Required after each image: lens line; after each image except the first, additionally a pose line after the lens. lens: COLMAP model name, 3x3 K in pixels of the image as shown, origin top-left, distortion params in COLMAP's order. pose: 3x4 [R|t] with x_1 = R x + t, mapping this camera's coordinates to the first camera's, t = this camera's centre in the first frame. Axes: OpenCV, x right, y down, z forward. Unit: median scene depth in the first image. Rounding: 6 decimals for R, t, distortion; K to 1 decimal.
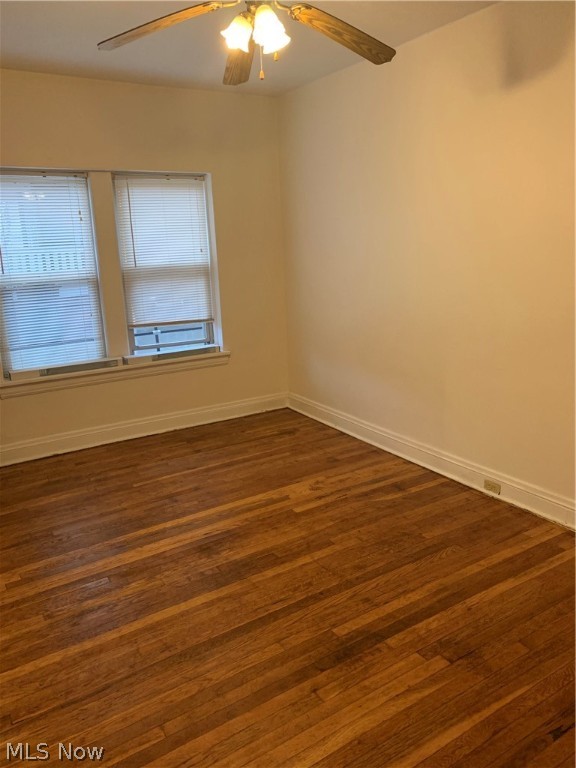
lens RADIAL K [[589.0, 0, 288.0], [0, 589.0, 384.0], [0, 0, 1]] dist [0.050678, -0.037673]
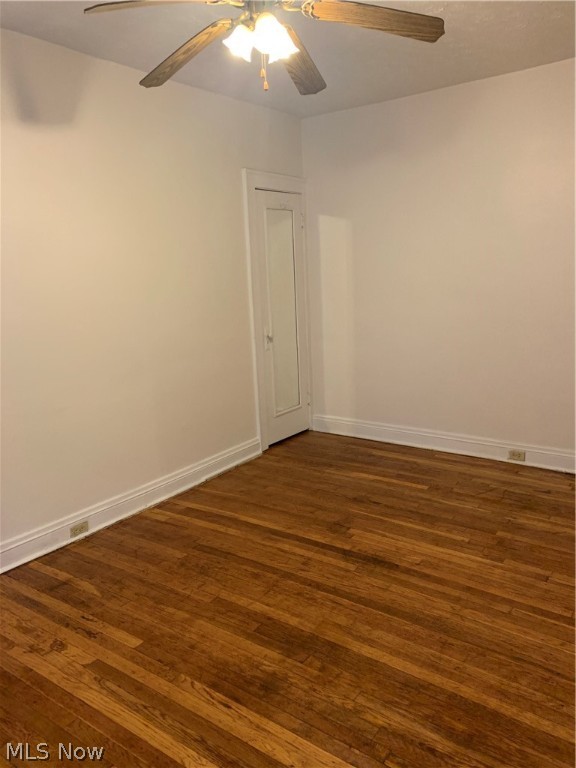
lens RADIAL K [[589.0, 0, 288.0], [0, 589.0, 384.0], [0, 0, 1]] dist [0.050678, -0.037673]
pose [[-0.378558, -0.131694, 0.916161, -0.823804], [0.268565, 0.931613, 0.244887, -0.248681], [-0.885758, 0.338752, -0.317301, 1.187588]]
